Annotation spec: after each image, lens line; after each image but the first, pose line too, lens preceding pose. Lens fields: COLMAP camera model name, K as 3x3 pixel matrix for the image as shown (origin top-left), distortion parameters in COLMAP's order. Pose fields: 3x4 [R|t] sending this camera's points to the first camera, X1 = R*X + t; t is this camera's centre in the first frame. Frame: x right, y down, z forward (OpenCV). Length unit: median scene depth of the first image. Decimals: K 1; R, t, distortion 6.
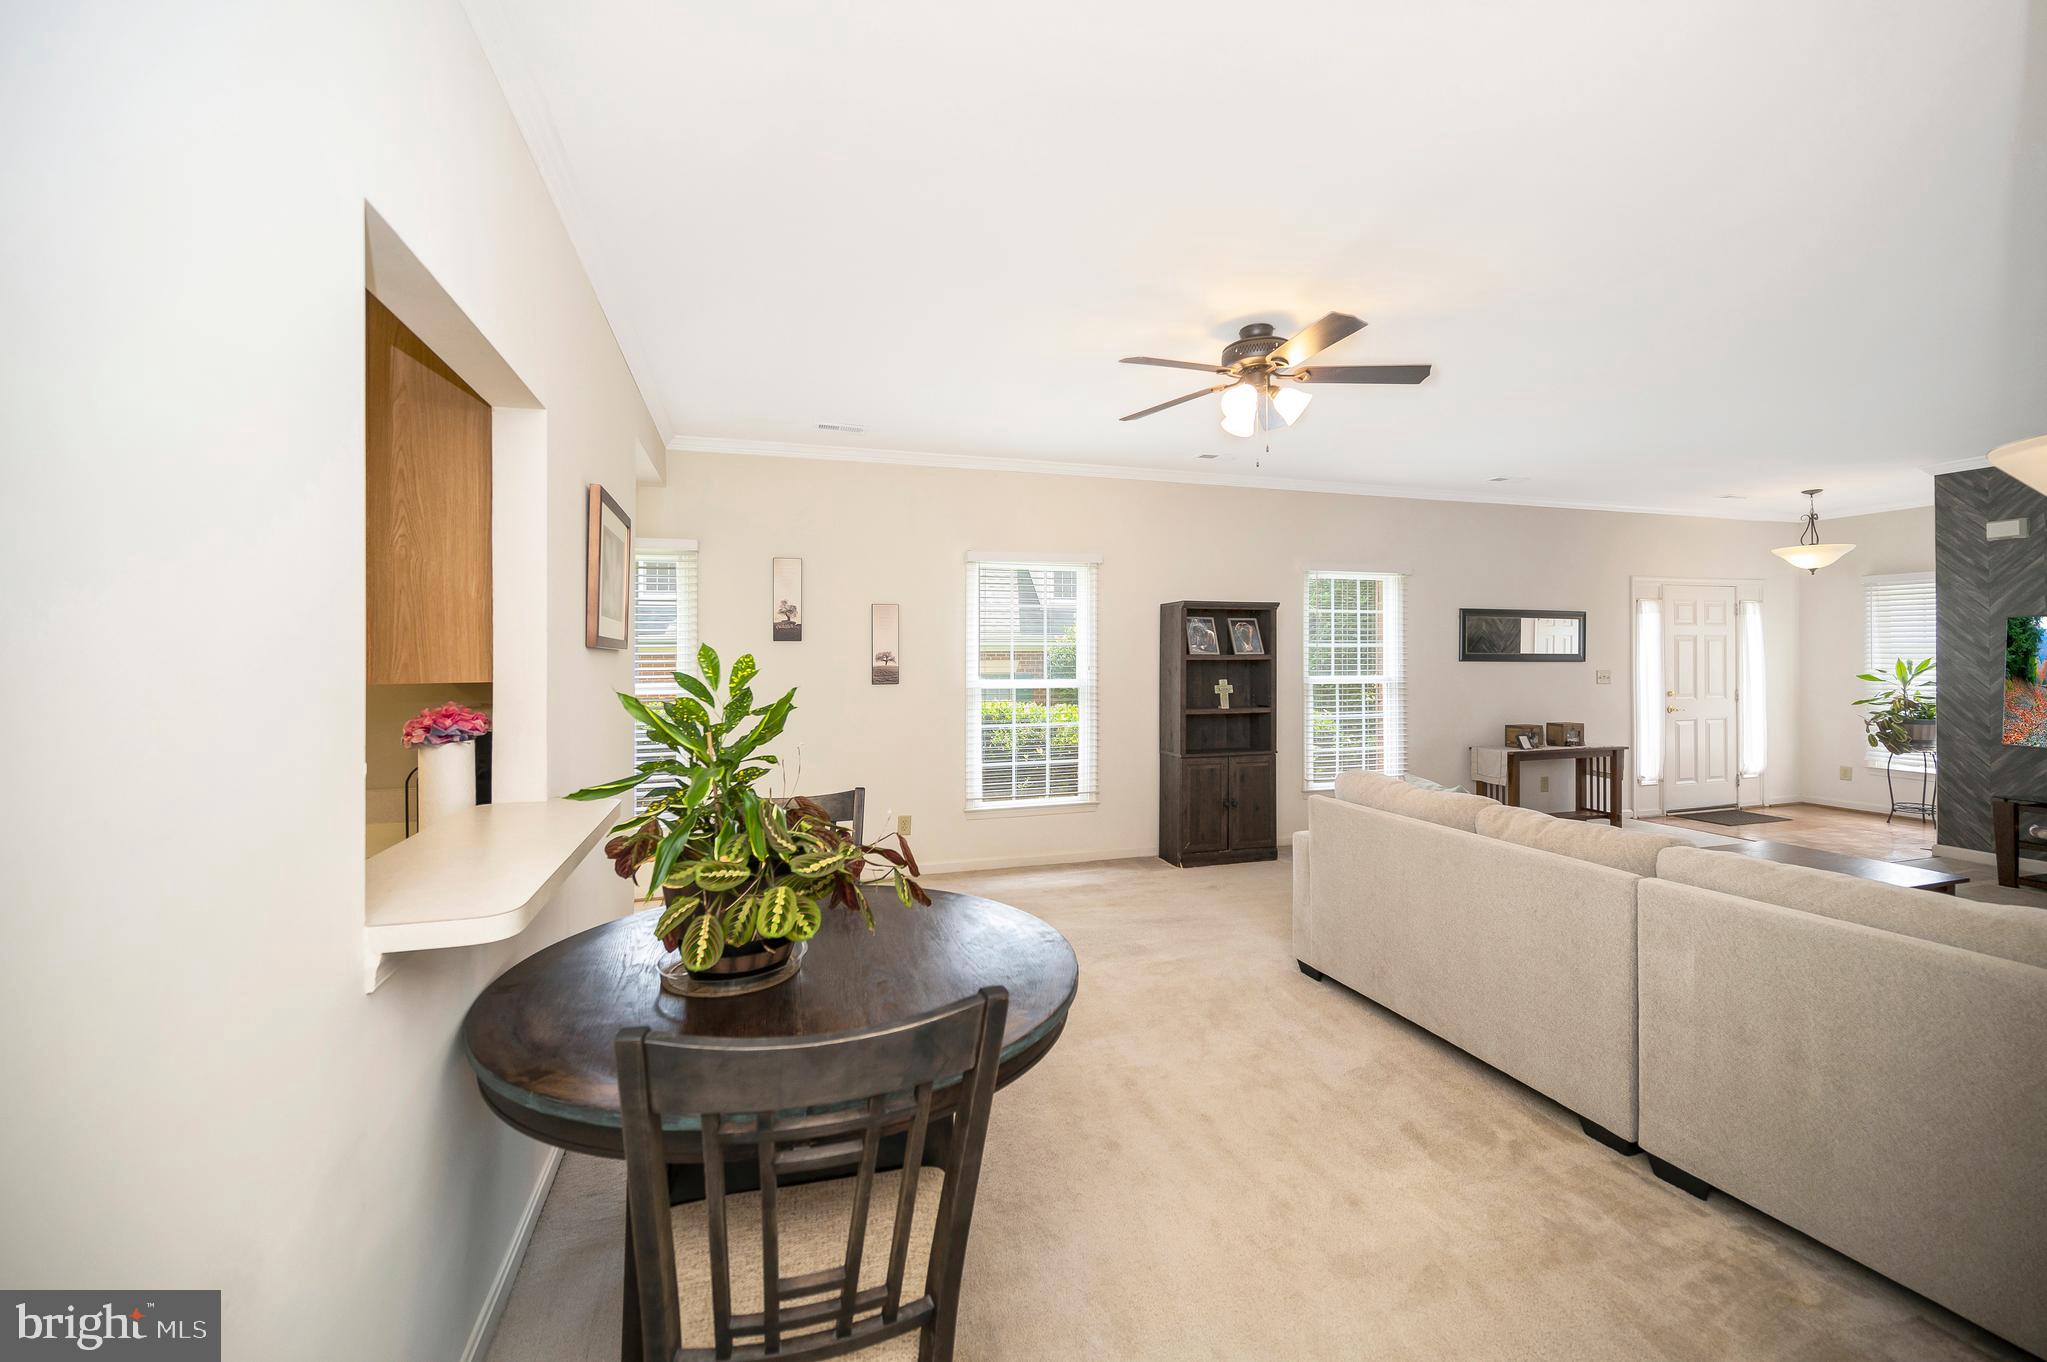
lens RADIAL K [[835.8, 0, 1022.5], [0, 835.8, 655.5], [0, 0, 1]] dist [-0.000696, -0.000102]
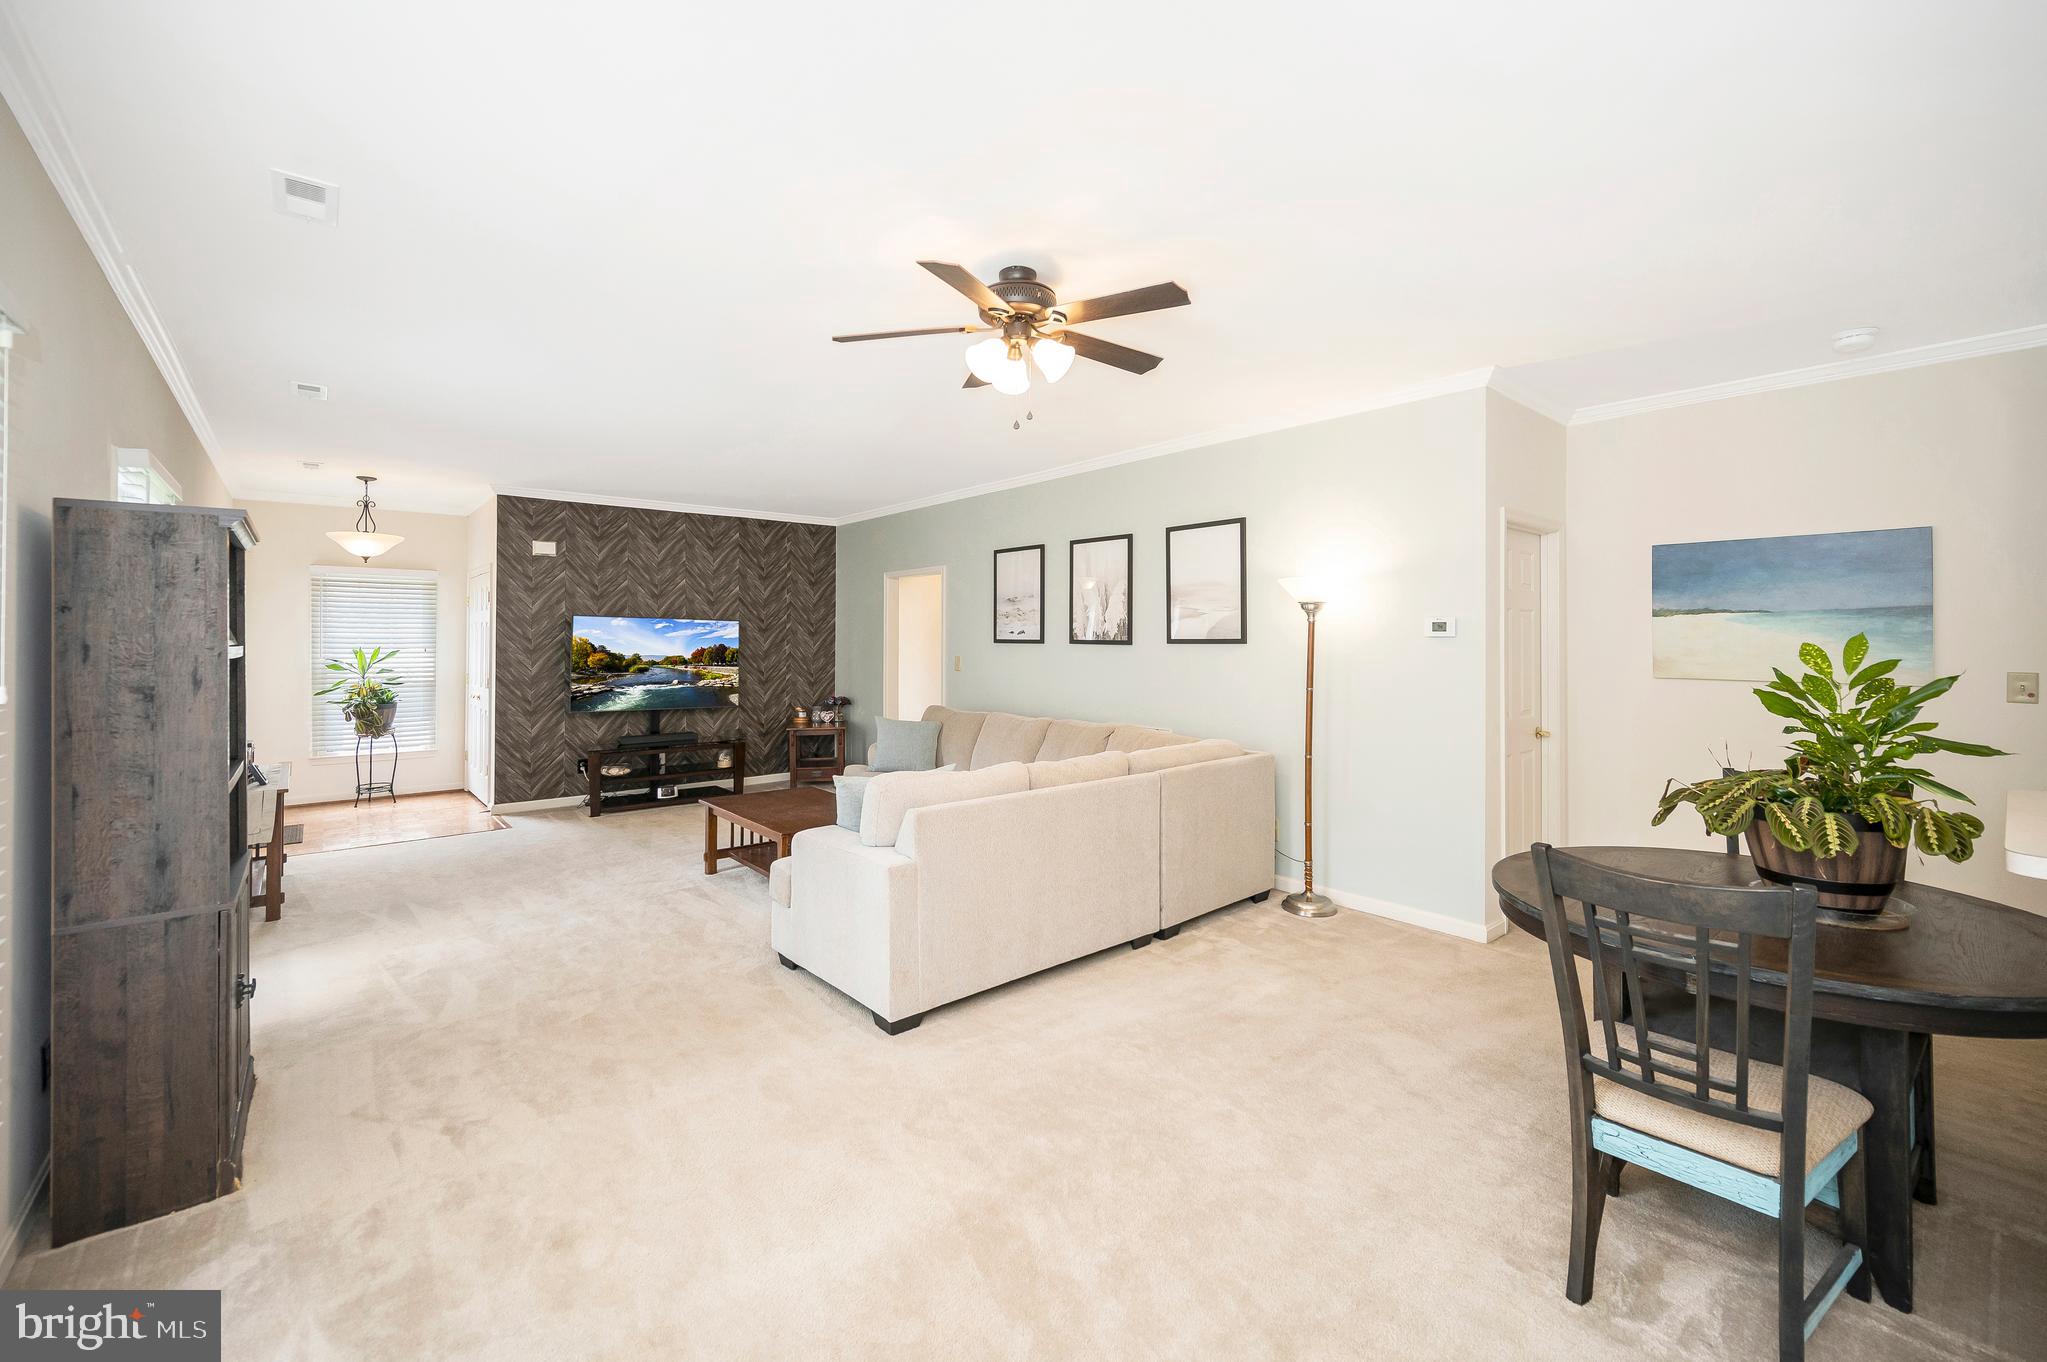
lens RADIAL K [[835.6, 0, 1028.5], [0, 835.6, 635.3], [0, 0, 1]] dist [-0.000691, -0.000361]
pose [[-0.394857, 0.009235, 0.918696, -0.300954], [0.000482, 0.999951, -0.009845, -0.001937], [-0.918742, -0.003444, -0.394843, 0.775653]]
